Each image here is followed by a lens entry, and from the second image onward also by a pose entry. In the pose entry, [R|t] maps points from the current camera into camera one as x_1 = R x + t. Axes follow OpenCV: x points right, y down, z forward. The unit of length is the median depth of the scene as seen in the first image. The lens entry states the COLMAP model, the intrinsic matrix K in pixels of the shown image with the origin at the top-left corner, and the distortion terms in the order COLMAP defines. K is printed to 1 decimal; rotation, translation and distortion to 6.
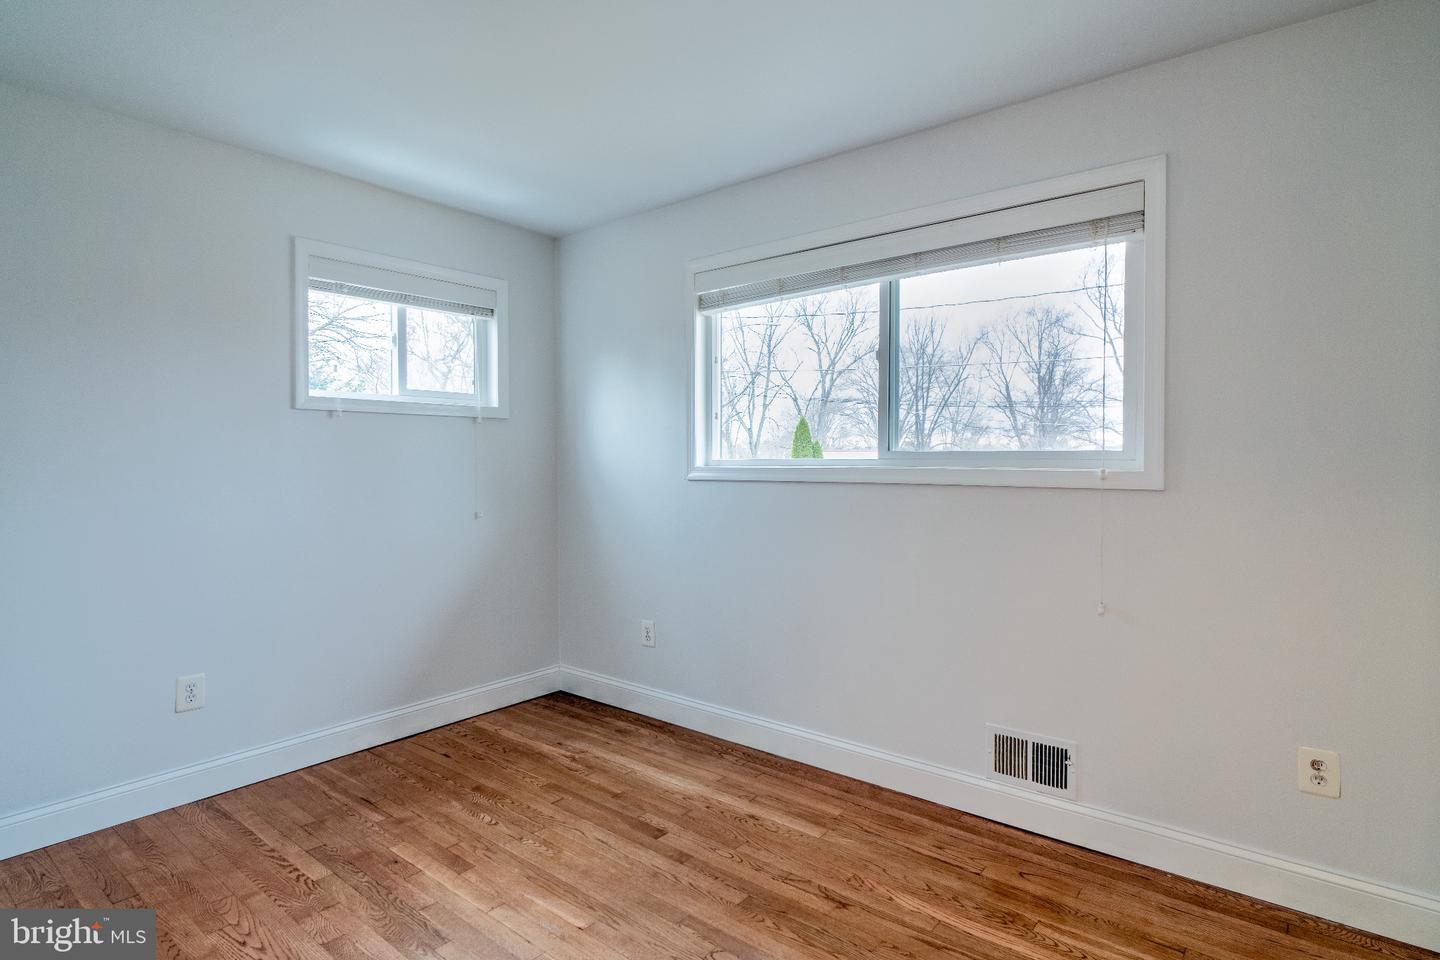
lens RADIAL K [[746.1, 0, 717.5], [0, 746.1, 480.1], [0, 0, 1]] dist [-0.001113, -0.000223]
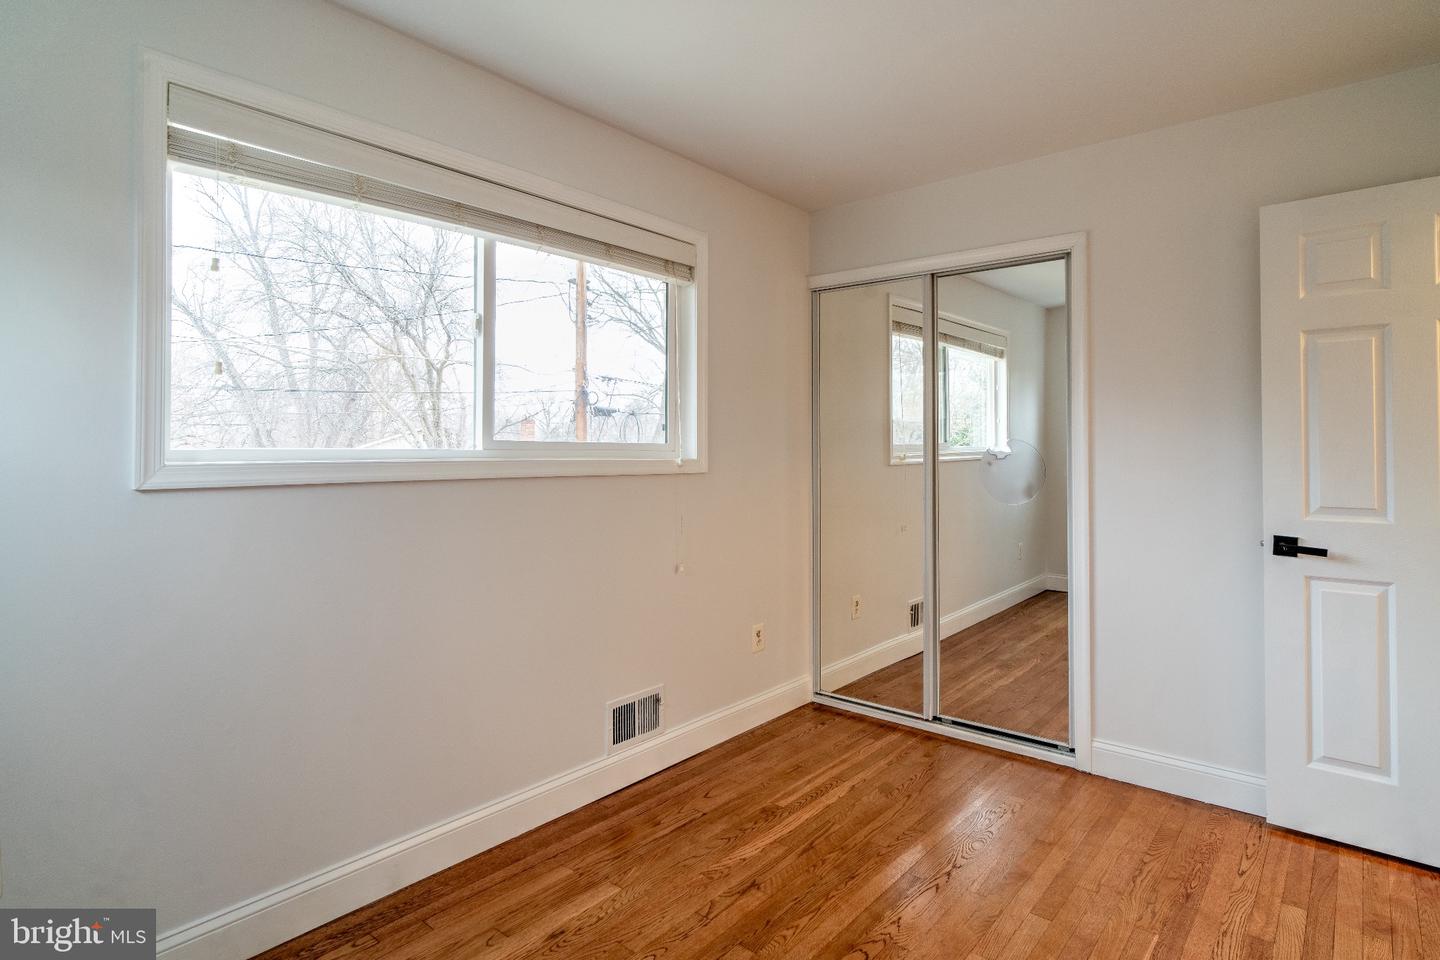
lens RADIAL K [[762.8, 0, 722.6], [0, 762.8, 454.9], [0, 0, 1]] dist [-0.000740, -0.000016]
pose [[0.012634, -0.001785, 0.999919, -0.788333], [0.028880, 0.999582, 0.001419, -0.020837], [-0.999503, 0.028859, 0.012680, 0.911018]]
